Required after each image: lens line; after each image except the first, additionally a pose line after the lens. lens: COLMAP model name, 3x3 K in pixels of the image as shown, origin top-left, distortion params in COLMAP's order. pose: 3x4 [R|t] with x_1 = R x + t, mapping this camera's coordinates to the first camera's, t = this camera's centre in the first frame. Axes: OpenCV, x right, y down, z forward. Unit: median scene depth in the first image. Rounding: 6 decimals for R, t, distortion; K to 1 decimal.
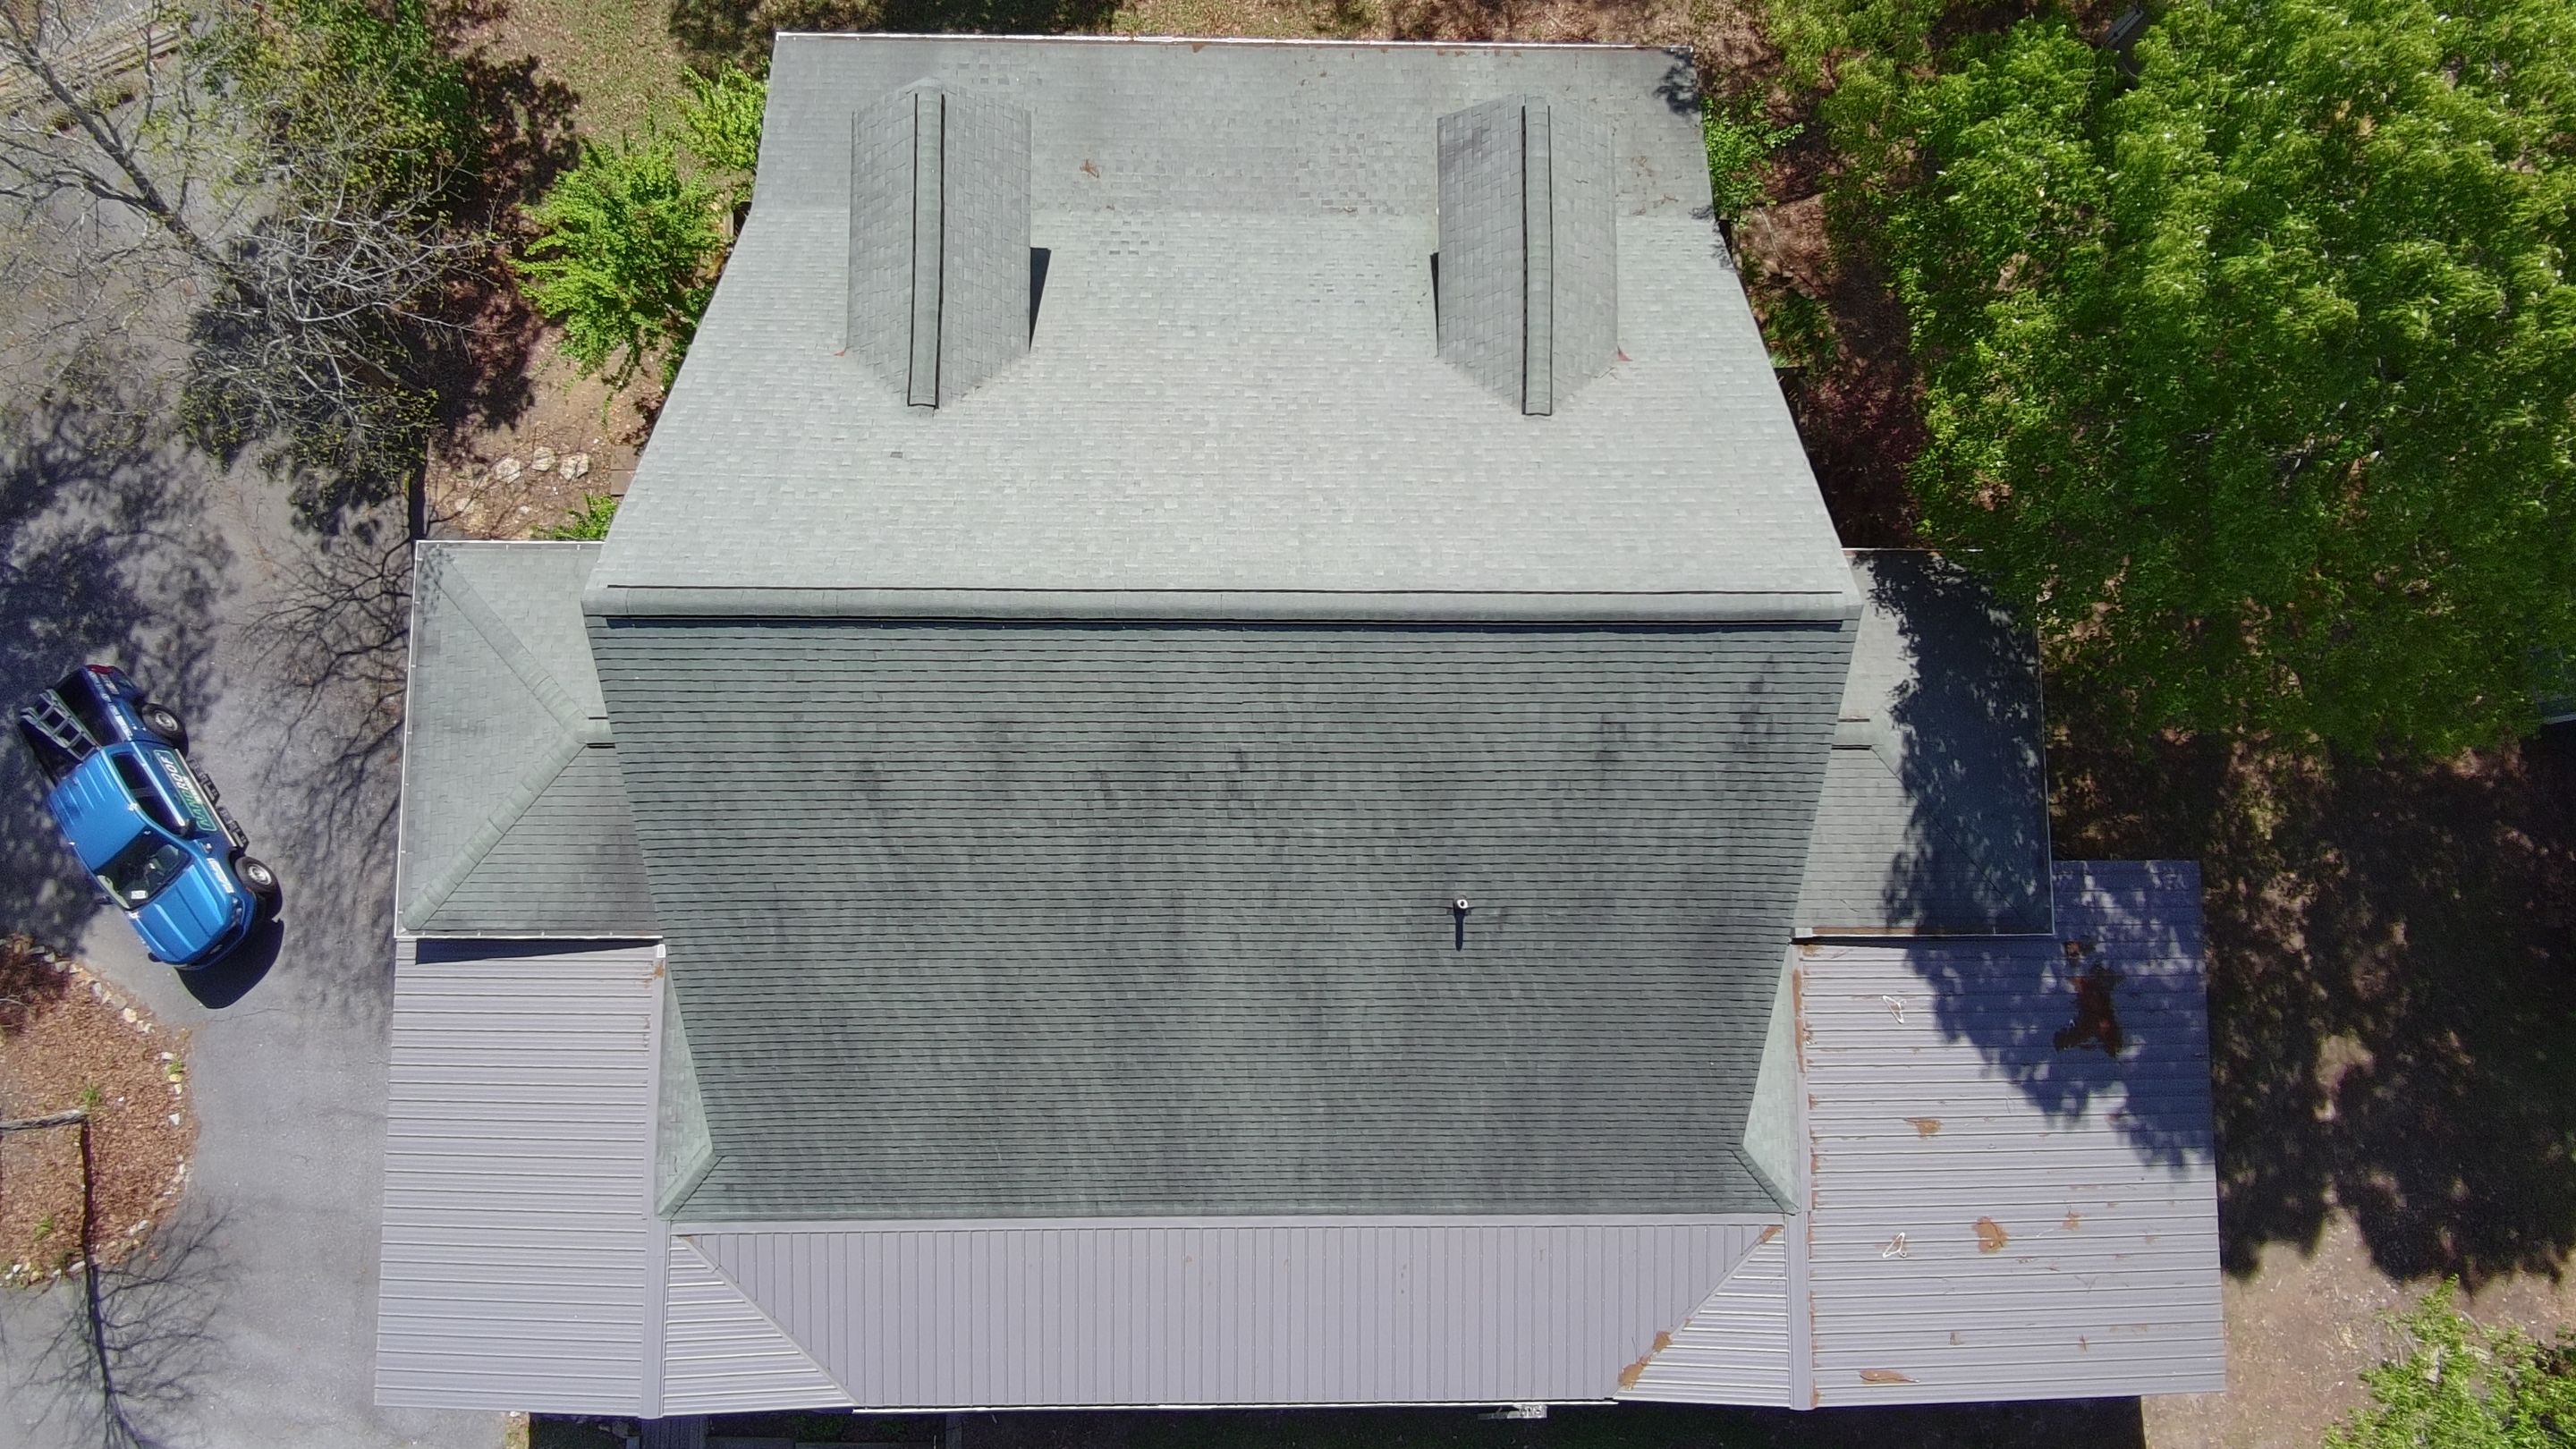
lens RADIAL K [[1775.2, 0, 1300.9], [0, 1775.2, 659.8], [0, 0, 1]] dist [0.077804, -0.148468]
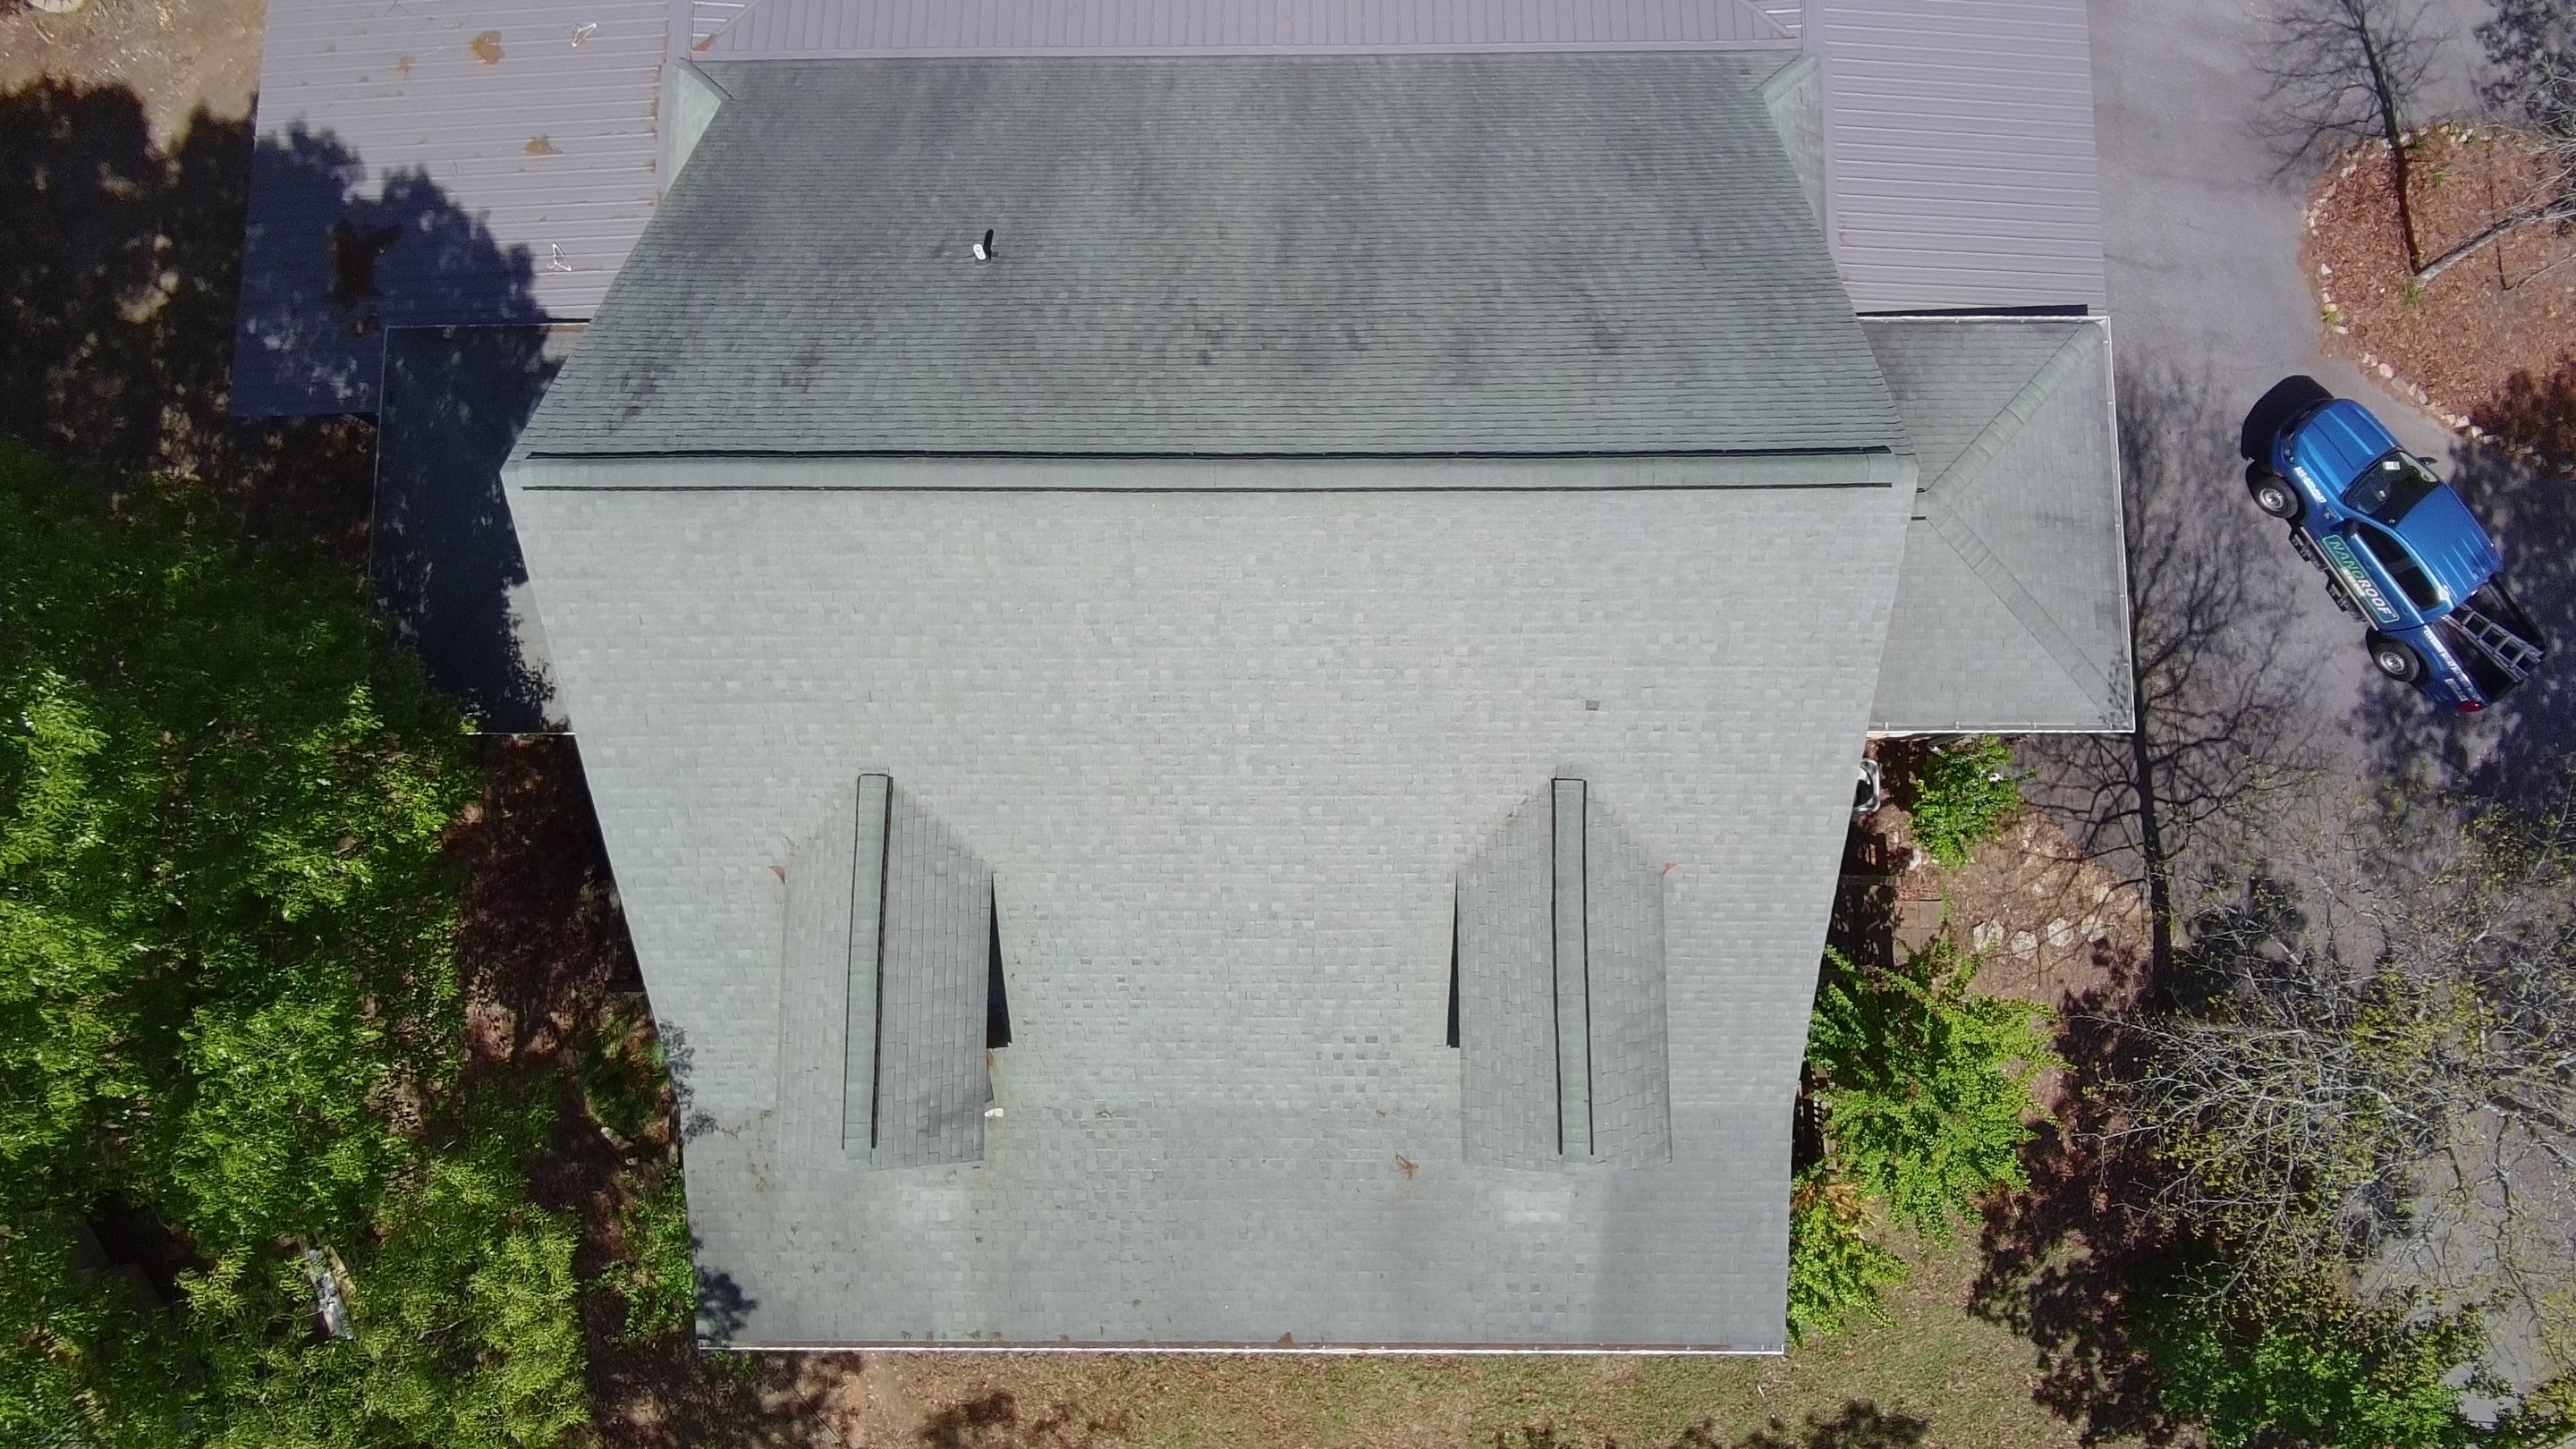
lens RADIAL K [[1775.2, 0, 1300.9], [0, 1775.2, 659.8], [0, 0, 1]] dist [0.077804, -0.148468]
pose [[-0.999938, -0.002552, -0.010857, -0.057369], [-0.000222, -0.968726, 0.248133, -0.252396], [-0.011151, 0.248120, 0.968665, 0.108391]]
